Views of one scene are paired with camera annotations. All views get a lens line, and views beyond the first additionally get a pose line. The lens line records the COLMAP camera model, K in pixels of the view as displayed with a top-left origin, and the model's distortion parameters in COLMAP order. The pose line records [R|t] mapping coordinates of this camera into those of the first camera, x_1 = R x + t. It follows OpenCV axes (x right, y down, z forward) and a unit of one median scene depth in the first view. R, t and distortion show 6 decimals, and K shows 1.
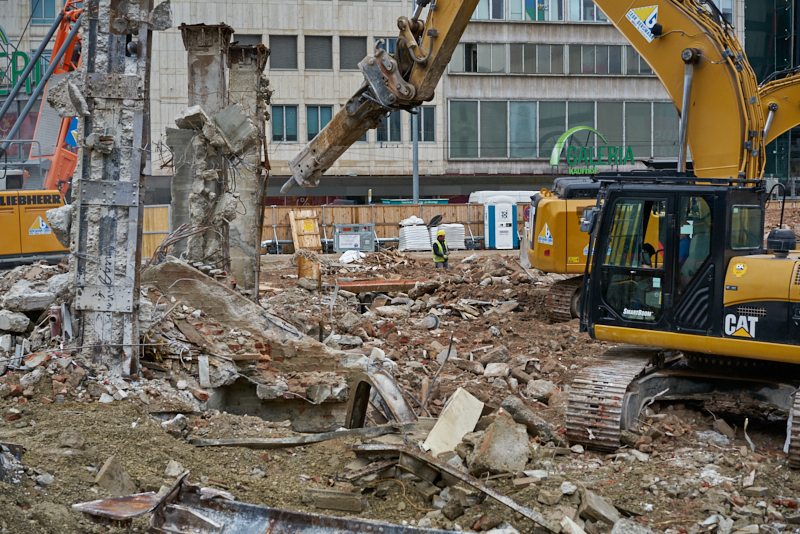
lens RADIAL K [[1252.5, 0, 401.1], [0, 1252.5, 266.8], [0, 0, 1]] dist [0.107472, -0.908370]
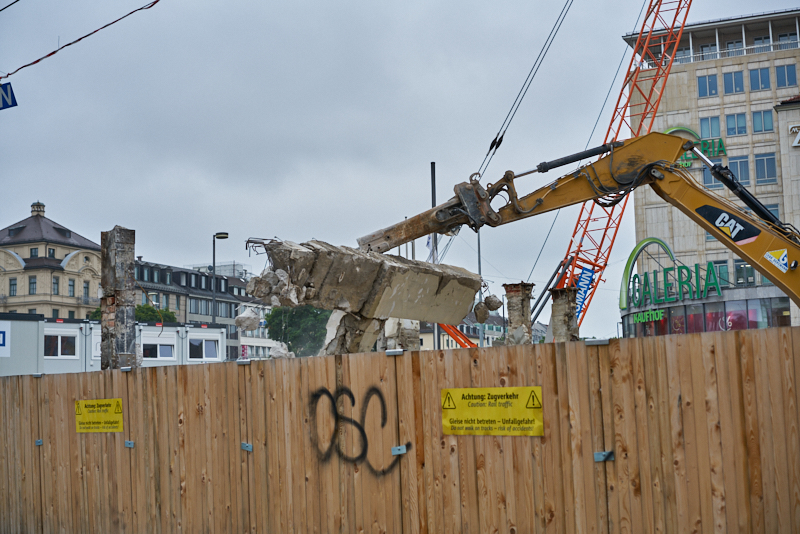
lens RADIAL K [[1220.3, 0, 396.8], [0, 1220.3, 263.9], [0, 0, 1]] dist [0.109421, -0.891567]
pose [[0.801475, -0.080863, -0.592536, 0.573547], [-0.011993, 0.988443, -0.151115, 0.038378], [0.597908, 0.128221, 0.791243, -0.389893]]
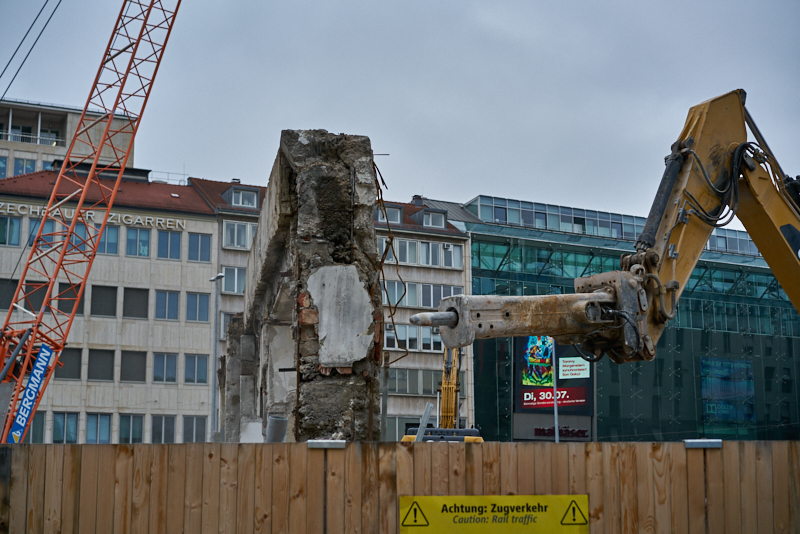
lens RADIAL K [[1219.4, 0, 396.8], [0, 1219.4, 264.0], [0, 0, 1]] dist [0.108068, -0.876408]
pose [[0.970034, 0.052715, 0.237183, -0.233064], [0.008177, 0.968545, -0.248705, 0.031132], [-0.242833, 0.243192, 0.939090, -0.235687]]
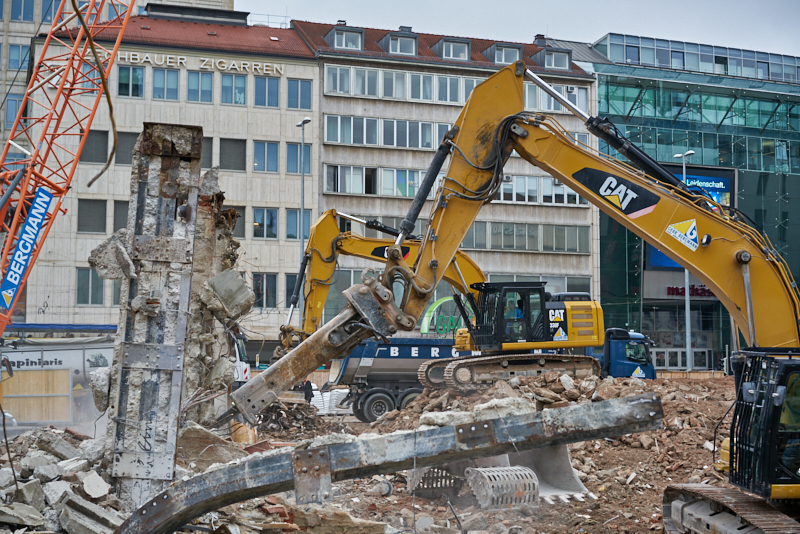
lens RADIAL K [[1217.4, 0, 396.1], [0, 1217.4, 265.2], [0, 0, 1]] dist [0.102149, -0.869735]
pose [[0.991964, 0.023330, 0.124350, -0.089648], [-0.006329, 0.990771, -0.135399, -0.000764], [-0.126361, 0.133524, 0.982957, 0.015388]]
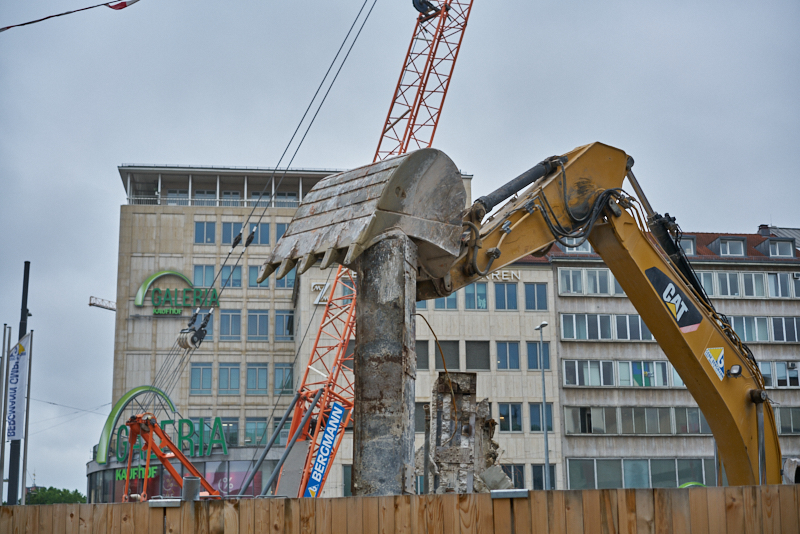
lens RADIAL K [[1220.3, 0, 396.8], [0, 1220.3, 263.9], [0, 0, 1]] dist [0.109421, -0.891567]
pose [[0.997291, -0.021144, -0.070451, -0.102730], [0.000120, 0.958259, -0.285902, 0.031441], [0.073556, 0.285119, 0.955666, -0.262667]]
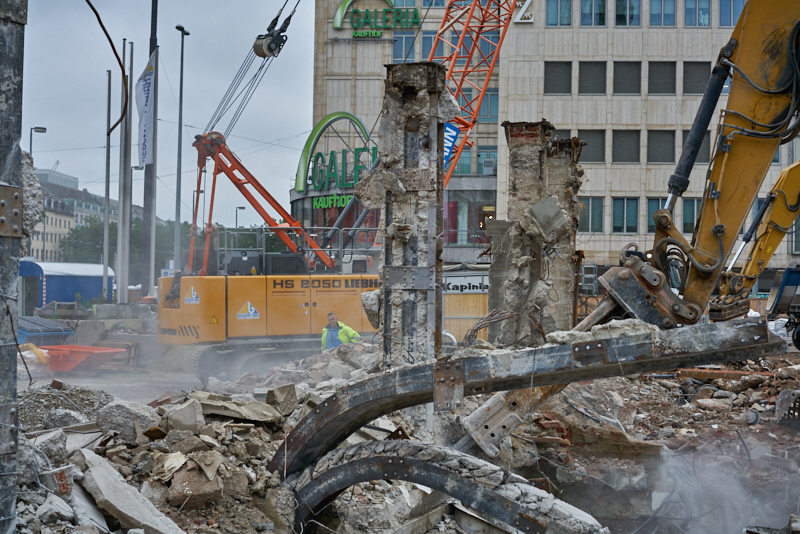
lens RADIAL K [[1217.4, 0, 396.1], [0, 1217.4, 265.2], [0, 0, 1]] dist [0.102149, -0.869735]
pose [[0.959990, 0.020614, -0.279275, 0.020649], [-0.040731, 0.996960, -0.066420, 0.000162], [0.277057, 0.075137, 0.957911, -0.003826]]
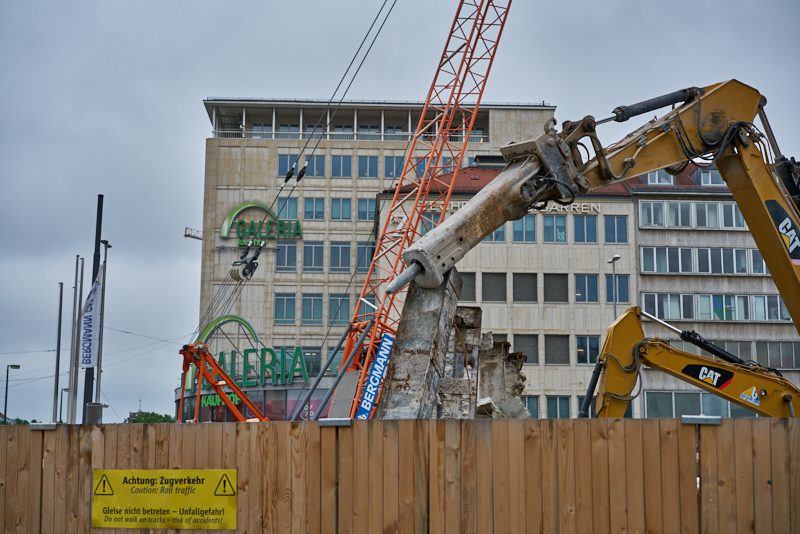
lens RADIAL K [[1219.4, 0, 396.8], [0, 1219.4, 264.0], [0, 0, 1]] dist [0.108068, -0.876408]
pose [[0.988145, -0.012573, -0.153009, -0.036964], [-0.023340, 0.972753, -0.230664, 0.033098], [0.151741, 0.231501, 0.960928, -0.275555]]
